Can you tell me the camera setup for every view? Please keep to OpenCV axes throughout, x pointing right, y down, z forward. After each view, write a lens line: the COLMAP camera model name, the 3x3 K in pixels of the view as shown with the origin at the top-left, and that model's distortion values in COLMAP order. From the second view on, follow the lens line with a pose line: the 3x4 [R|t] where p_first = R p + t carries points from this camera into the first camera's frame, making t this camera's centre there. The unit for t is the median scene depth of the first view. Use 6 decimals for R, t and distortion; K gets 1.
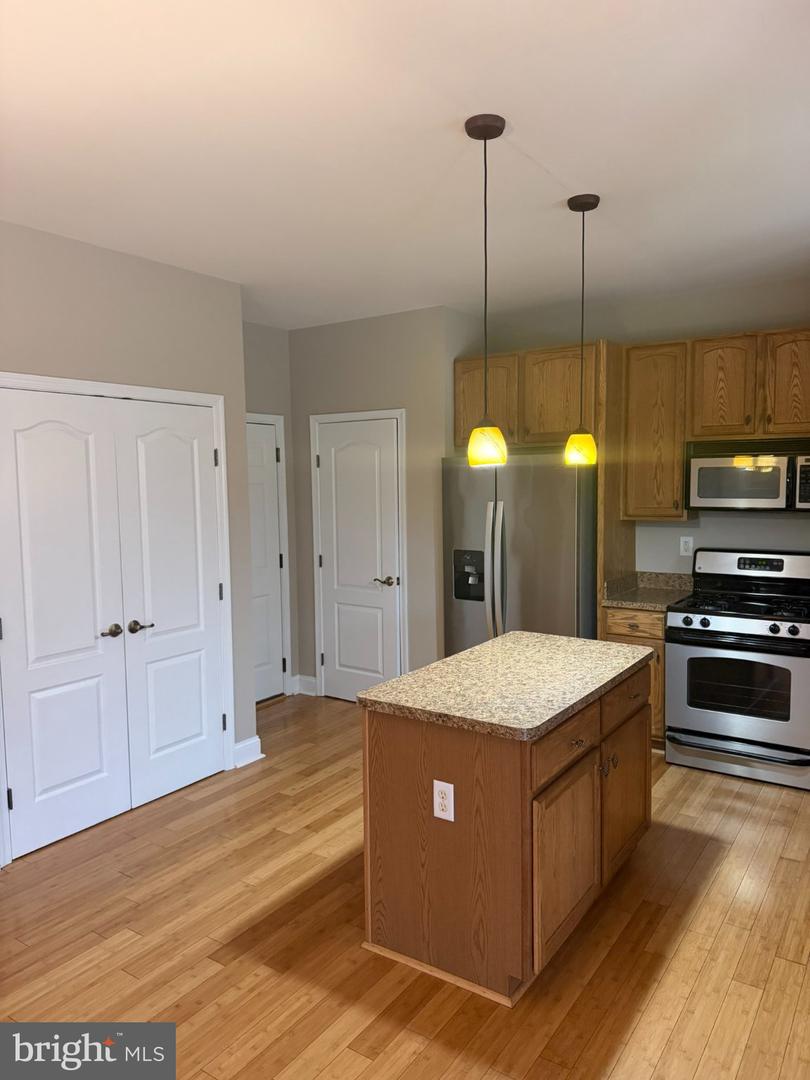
lens RADIAL K [[756.1, 0, 405.0], [0, 756.1, 540.0], [0, 0, 1]] dist [0.069037, -0.098056]
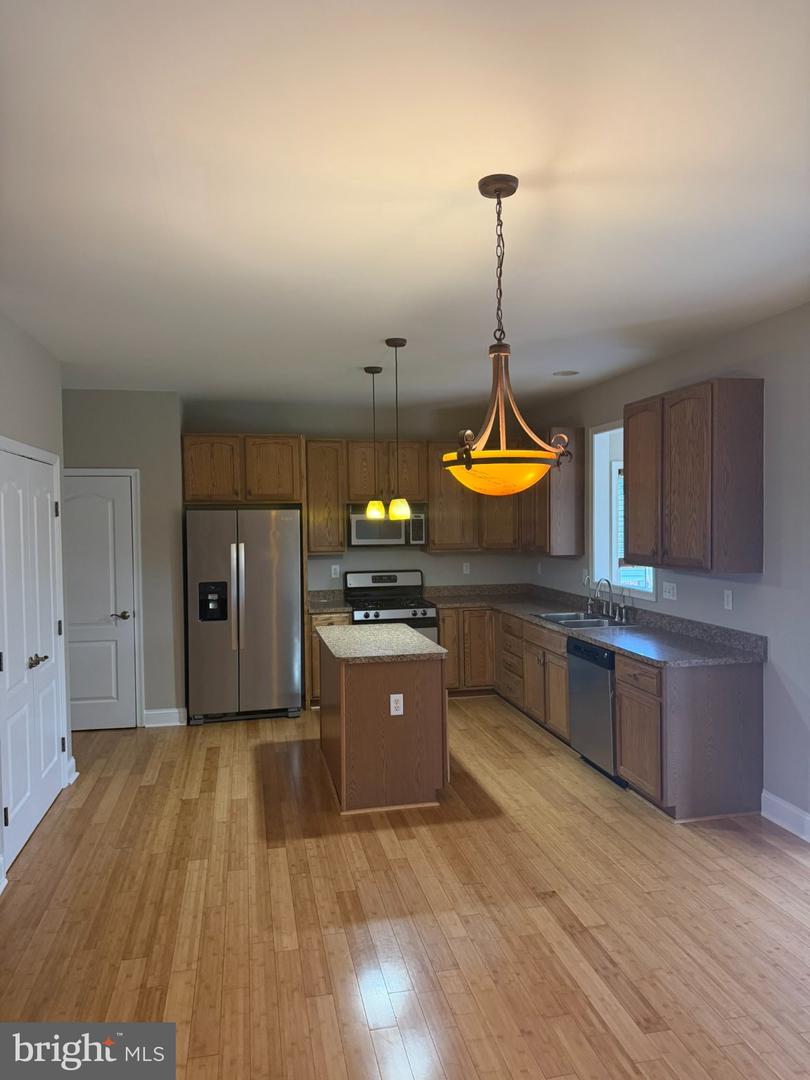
lens RADIAL K [[744.2, 0, 397.3], [0, 744.2, 537.8], [0, 0, 1]] dist [0.047858, -0.078276]
pose [[0.695949, -0.012594, 0.717981, -0.722137], [0.063261, 0.997034, -0.043831, 0.016594], [-0.715300, 0.075924, 0.694681, -0.148115]]
